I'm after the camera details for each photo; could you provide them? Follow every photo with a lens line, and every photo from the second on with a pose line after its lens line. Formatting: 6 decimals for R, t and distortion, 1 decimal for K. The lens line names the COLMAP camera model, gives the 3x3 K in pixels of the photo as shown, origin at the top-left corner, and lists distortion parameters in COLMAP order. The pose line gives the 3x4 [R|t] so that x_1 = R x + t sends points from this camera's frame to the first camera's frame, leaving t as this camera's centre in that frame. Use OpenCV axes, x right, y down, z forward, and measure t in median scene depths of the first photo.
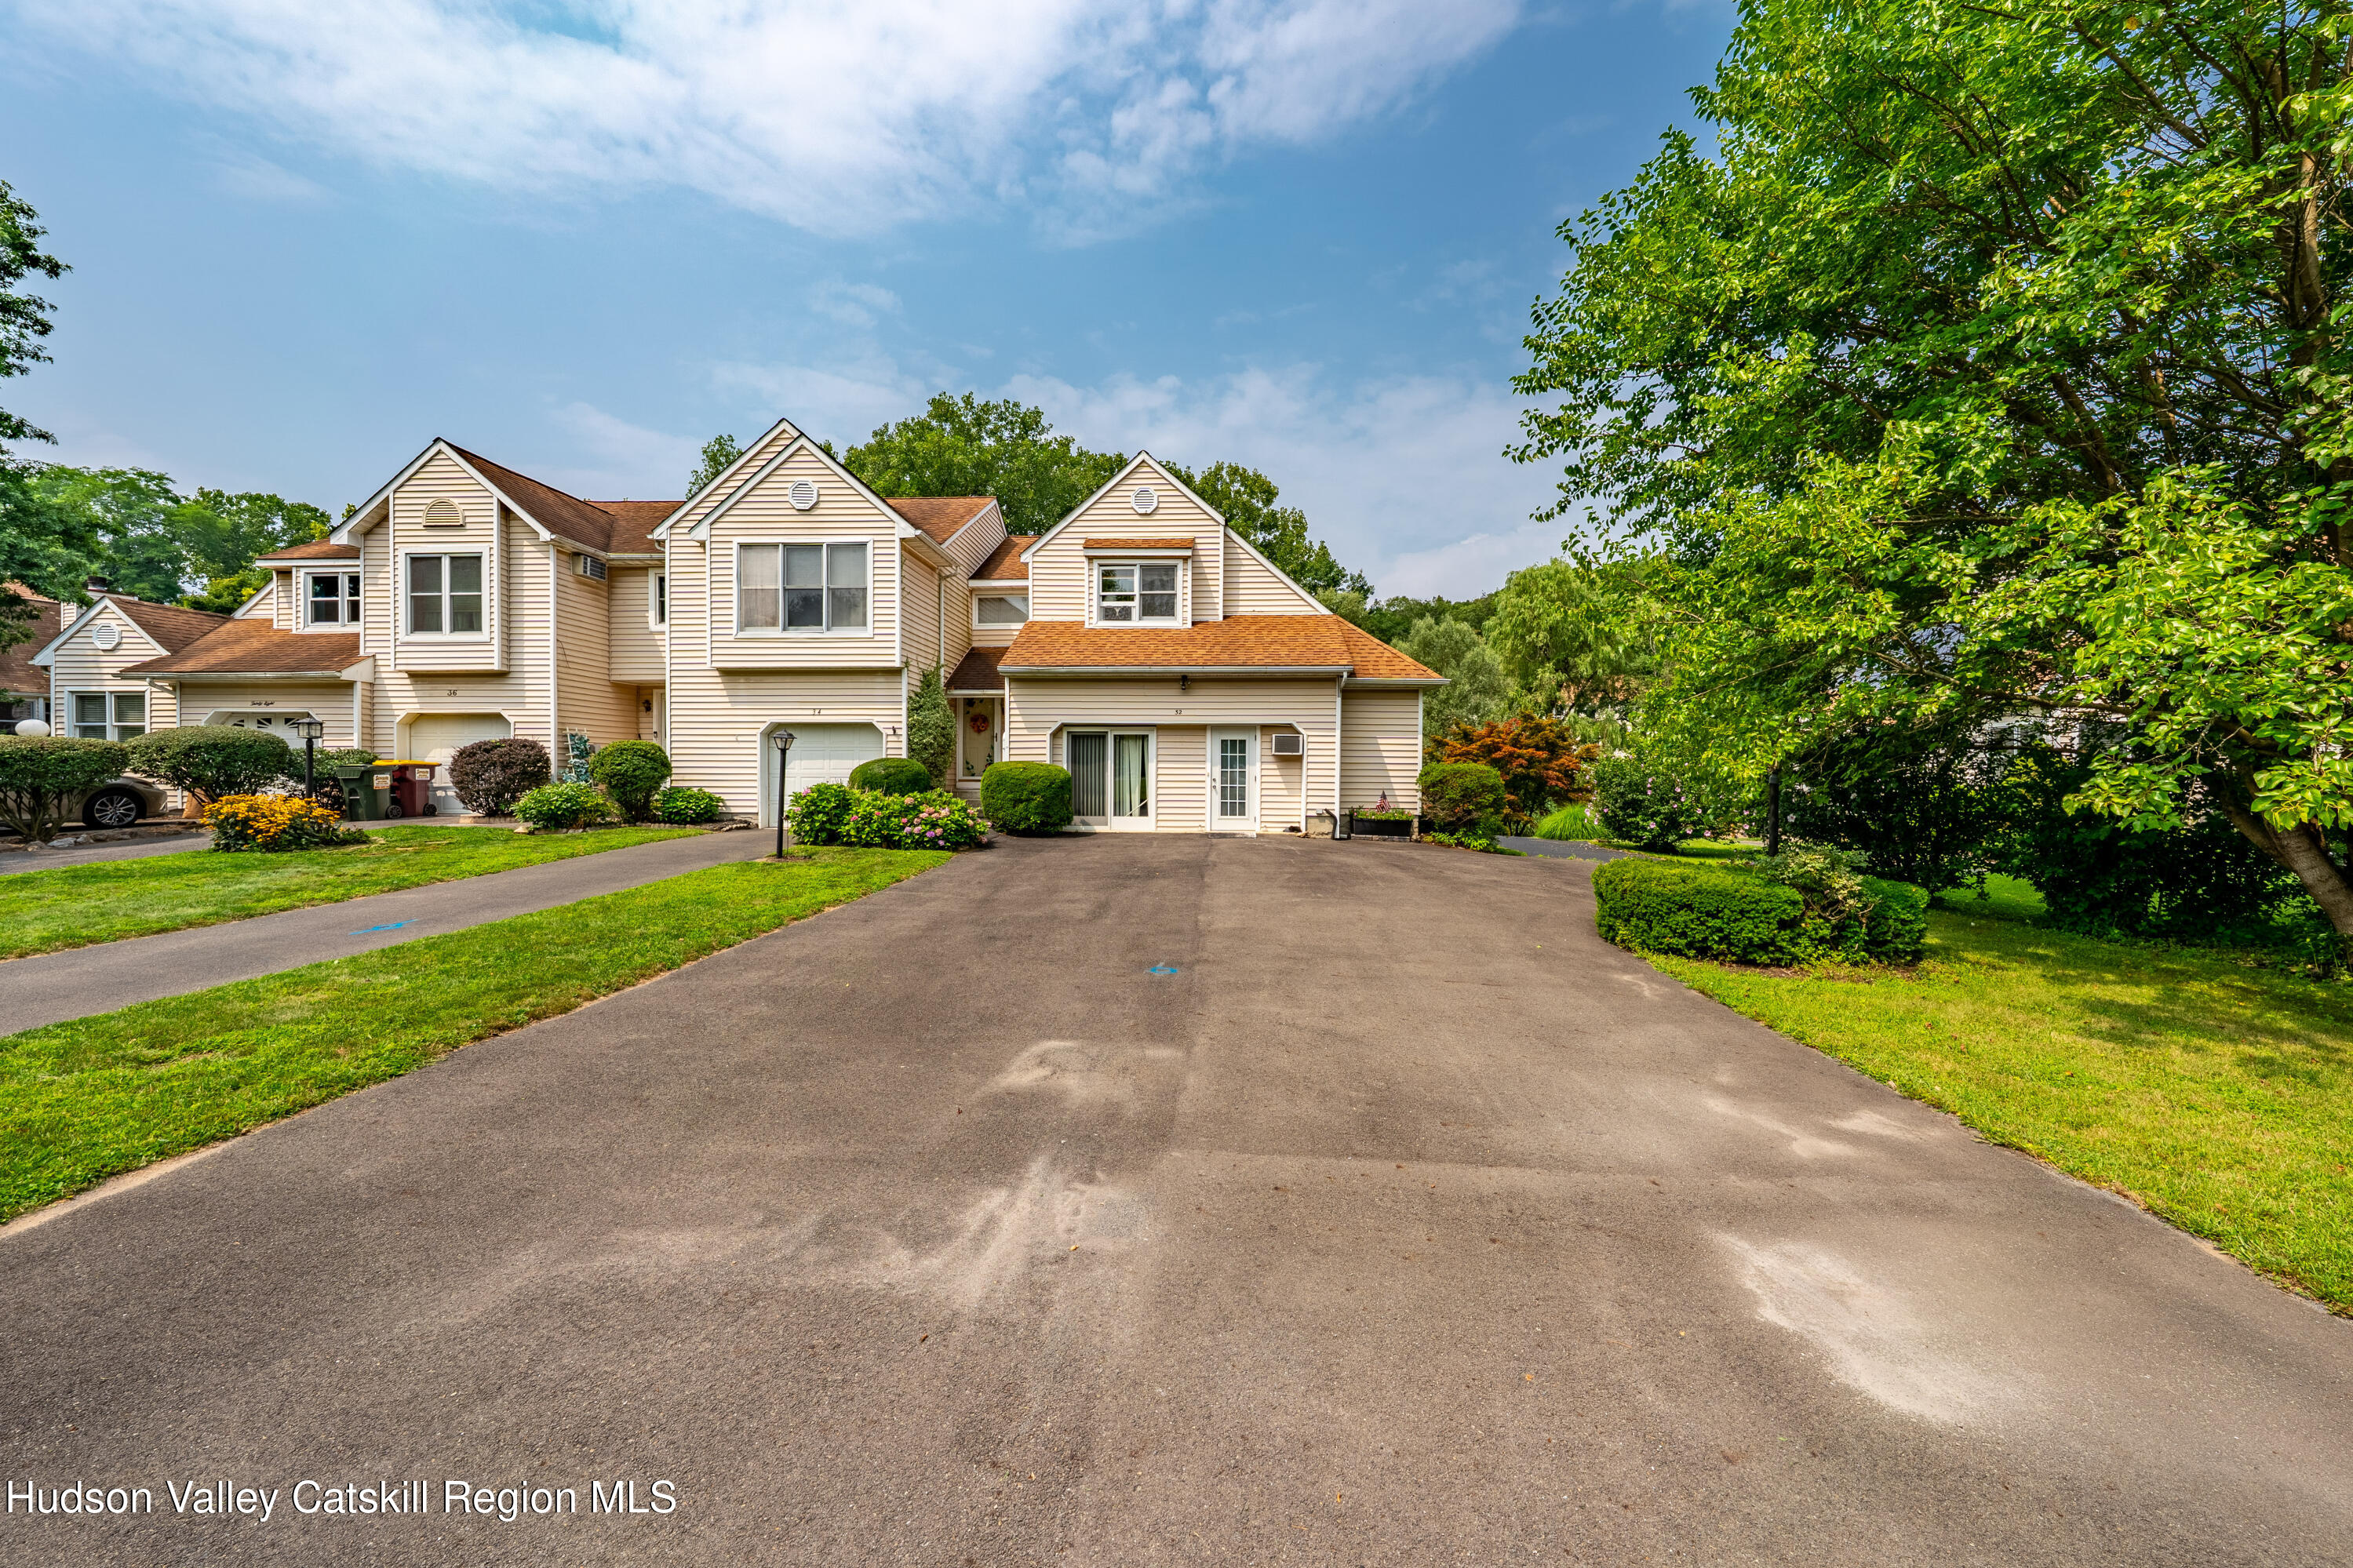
lens RADIAL K [[815.0, 0, 1173.5], [0, 815.0, 788.1], [0, 0, 1]] dist [-0.003916, -0.000240]
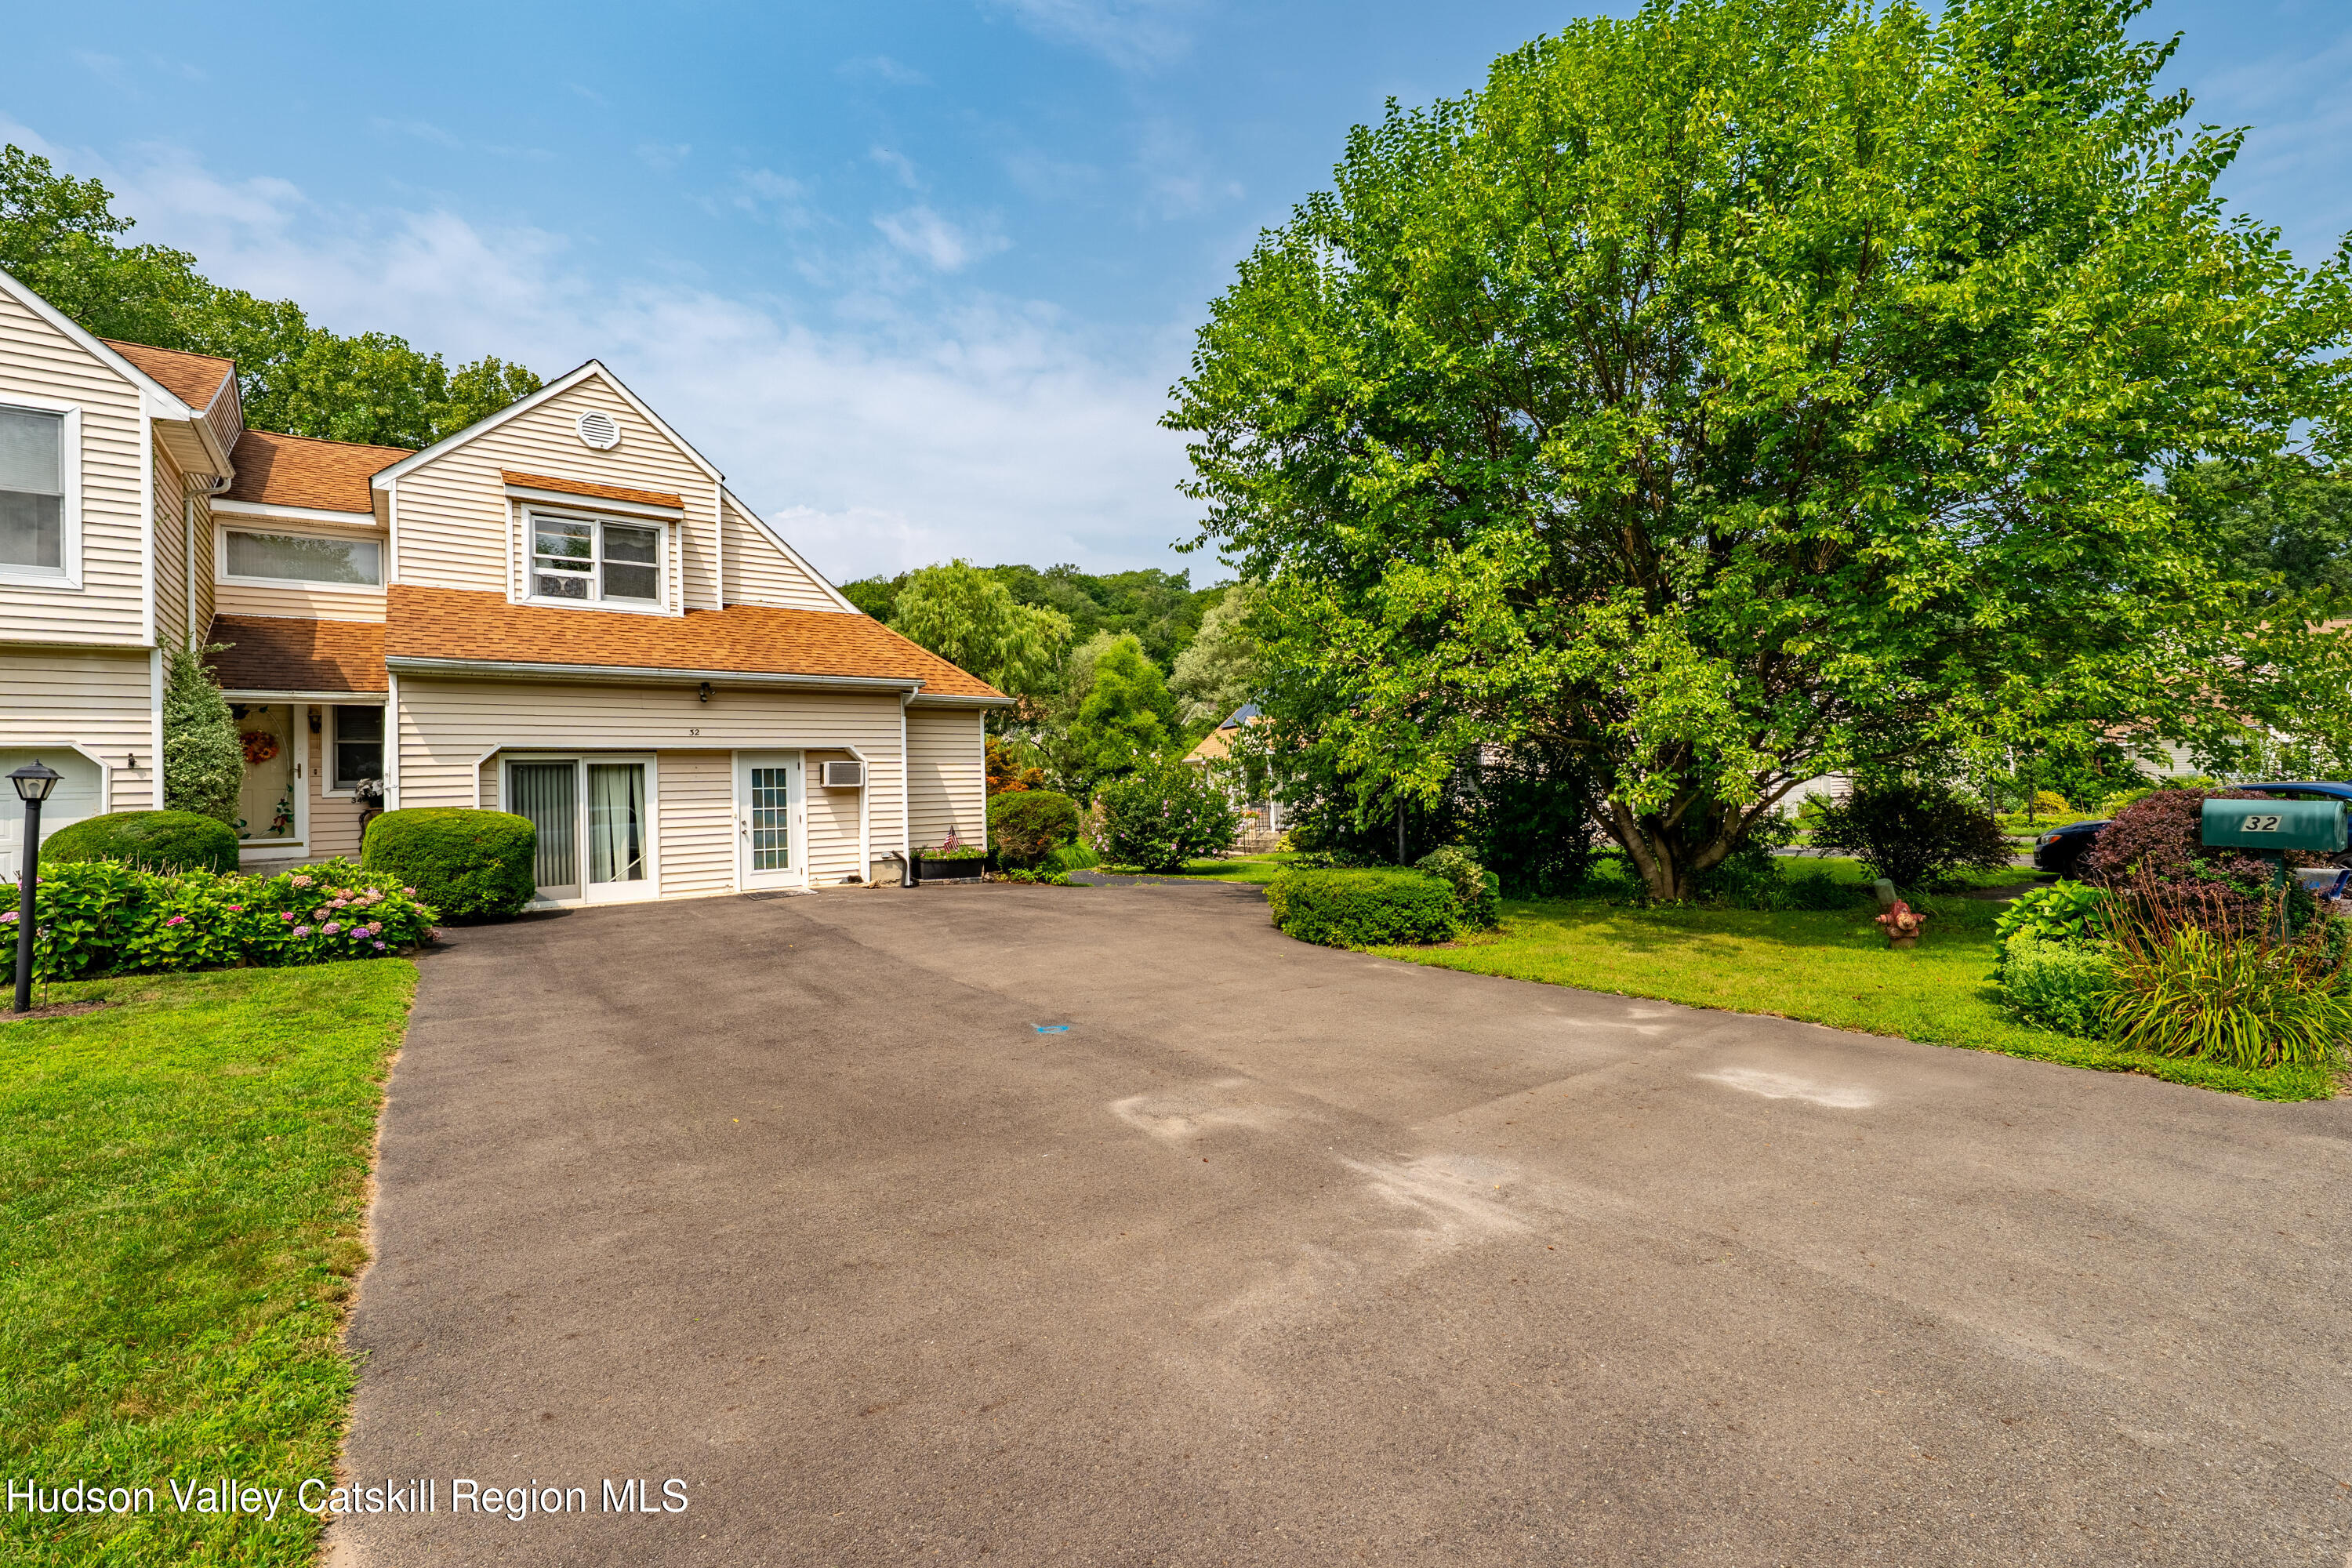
lens RADIAL K [[1032.6, 0, 1179.0], [0, 1032.6, 772.5], [0, 0, 1]] dist [-0.001362, -0.000126]
pose [[0.757952, -0.017227, 0.652083, -0.288086], [0.051483, 0.998113, -0.033473, -0.004347], [-0.650276, 0.058942, 0.757408, 0.021450]]
